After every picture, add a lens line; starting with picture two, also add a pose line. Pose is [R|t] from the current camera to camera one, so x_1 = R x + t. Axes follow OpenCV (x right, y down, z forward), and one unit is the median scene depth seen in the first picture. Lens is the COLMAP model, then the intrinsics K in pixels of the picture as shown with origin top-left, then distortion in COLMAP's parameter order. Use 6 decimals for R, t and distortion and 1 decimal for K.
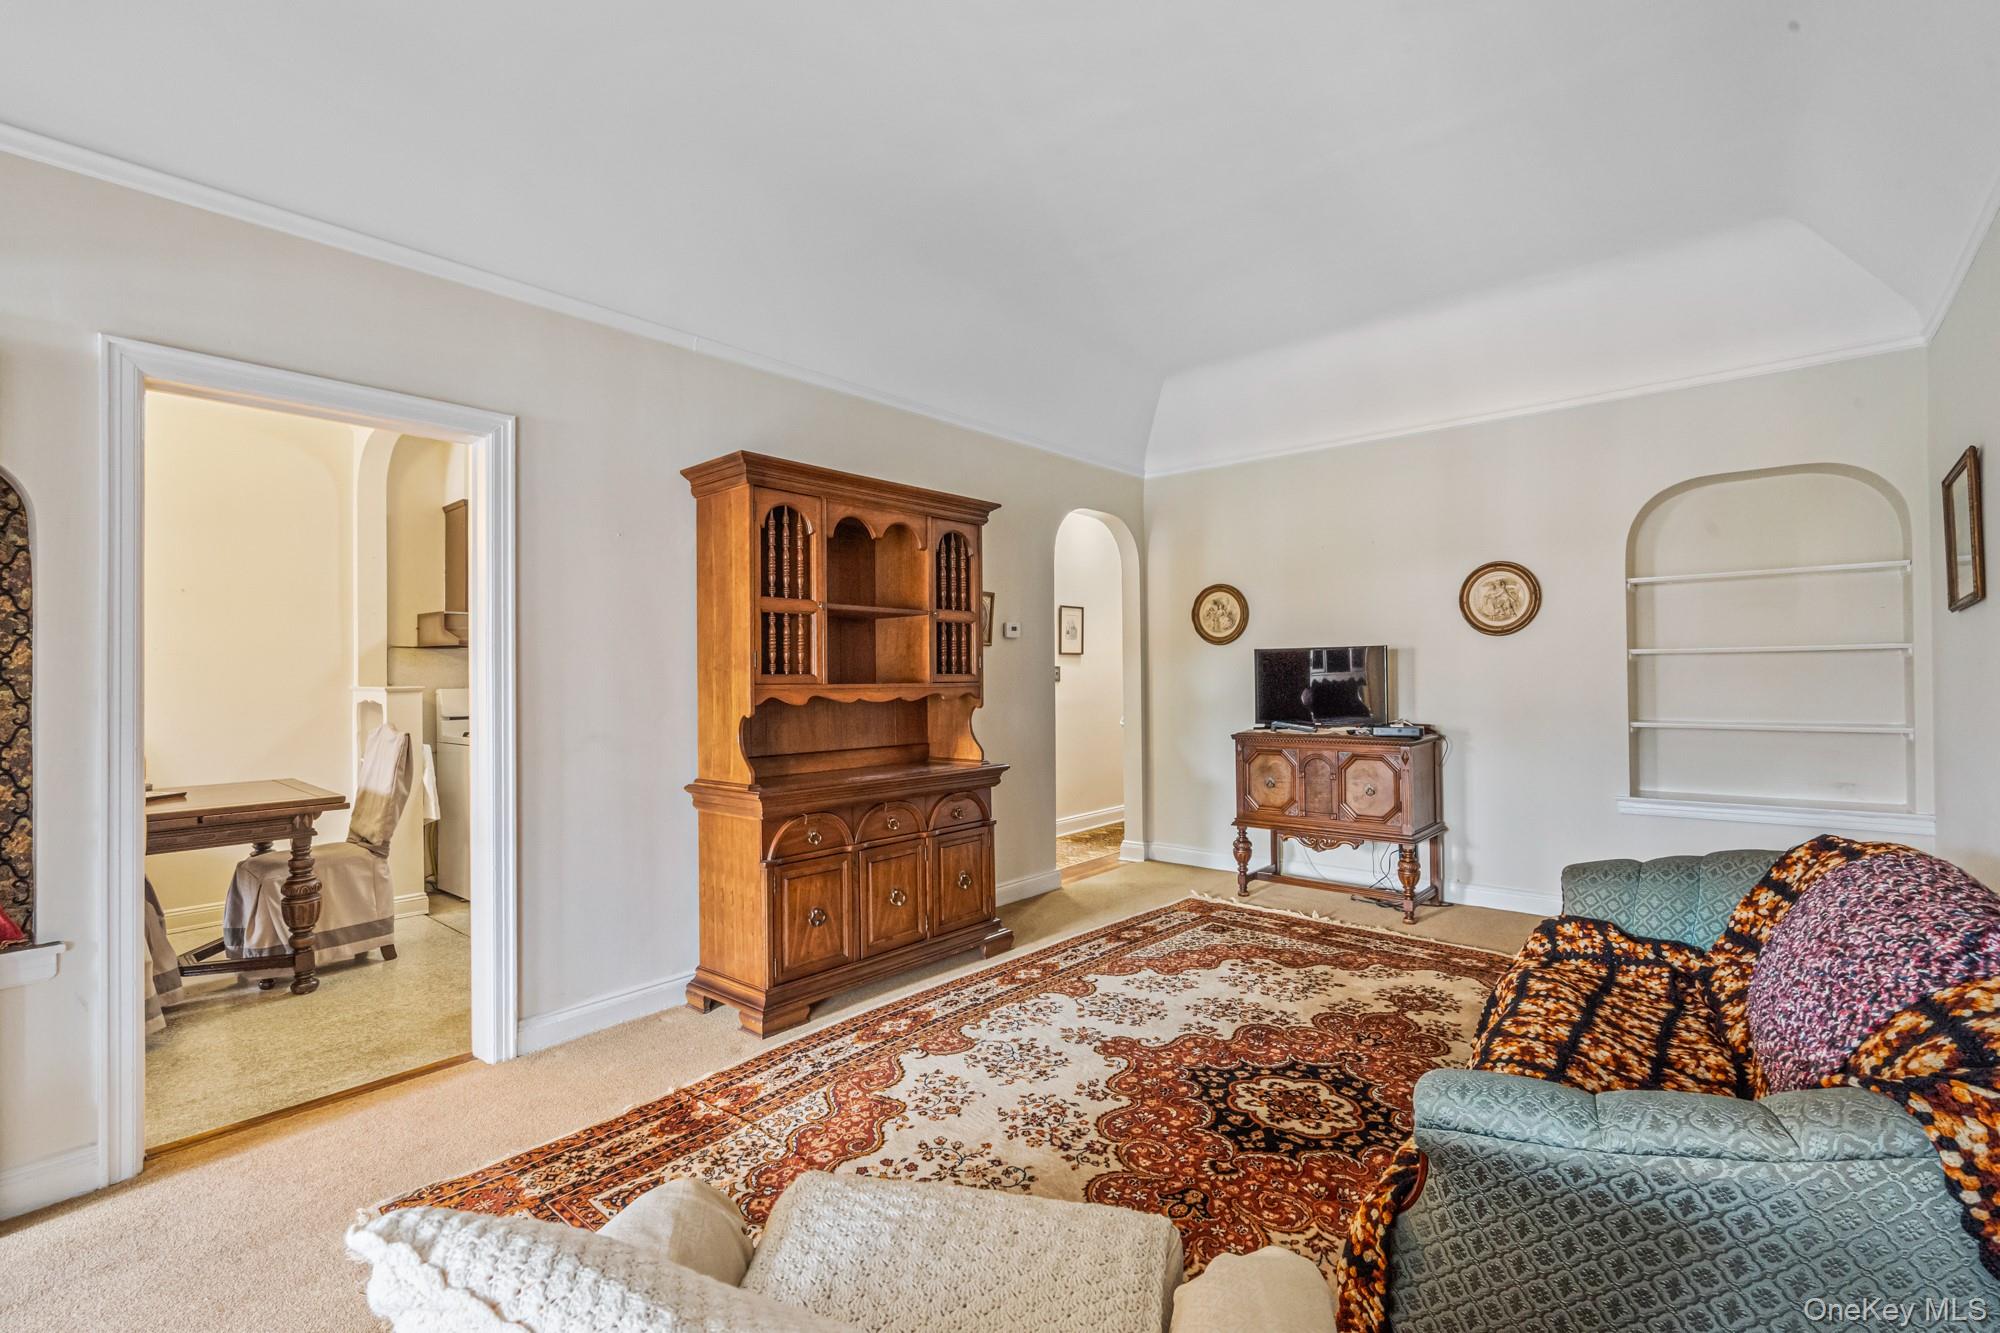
lens RADIAL K [[920.1, 0, 996.4], [0, 920.1, 668.7], [0, 0, 1]] dist [-0.008065, 0.000164]
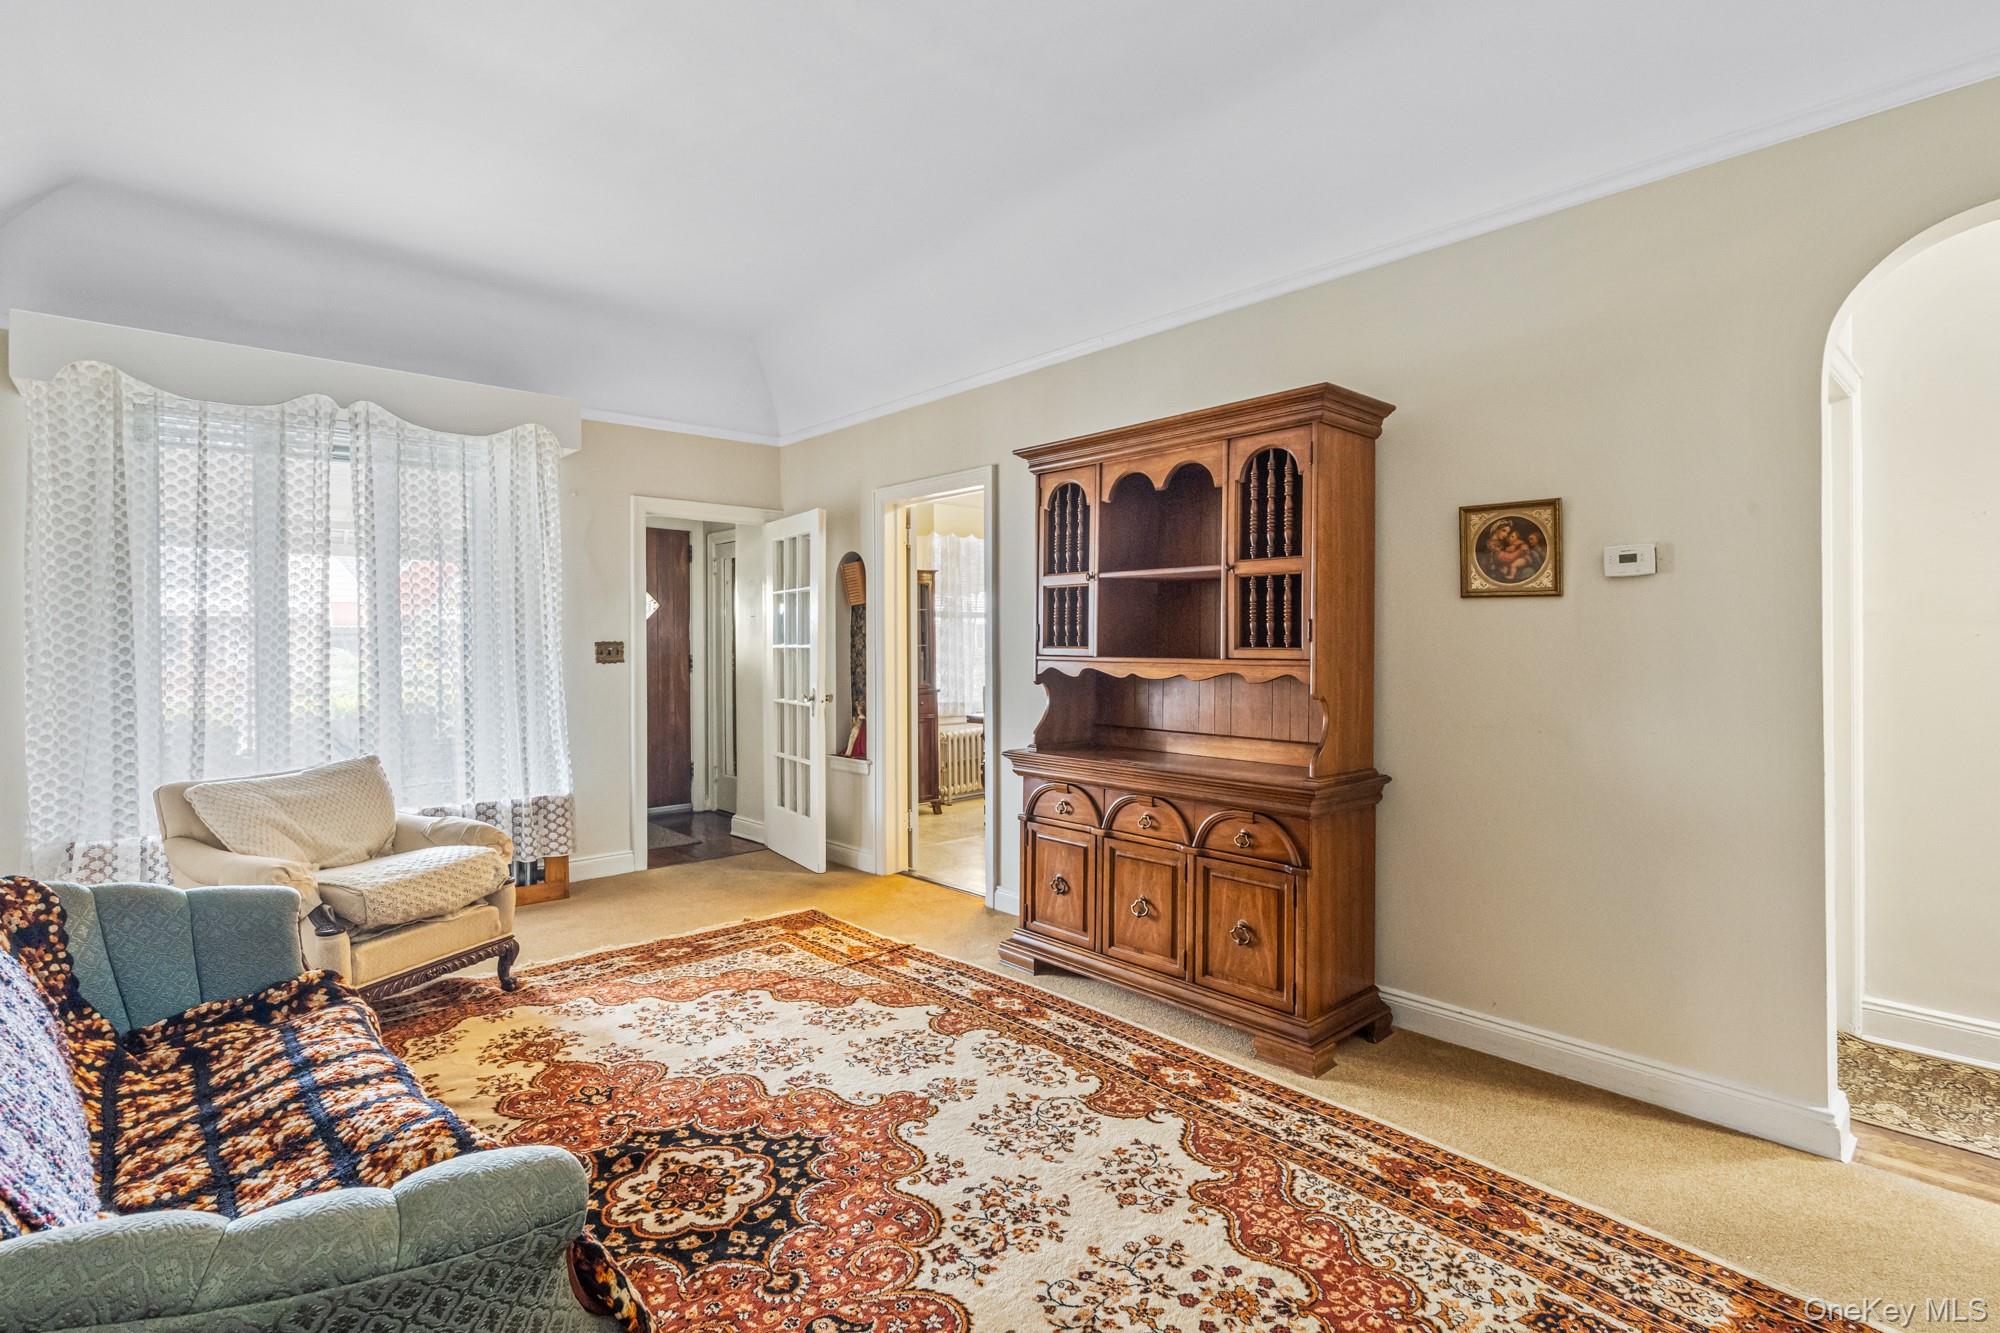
lens RADIAL K [[920.1, 0, 947.1], [0, 920.1, 648.6], [0, 0, 1]] dist [-0.008065, 0.000164]
pose [[-0.140591, 0.014242, -0.989965, 0.819788], [0.010719, 0.999860, 0.012862, -0.006319], [0.990010, -0.008803, -0.140724, 1.012627]]
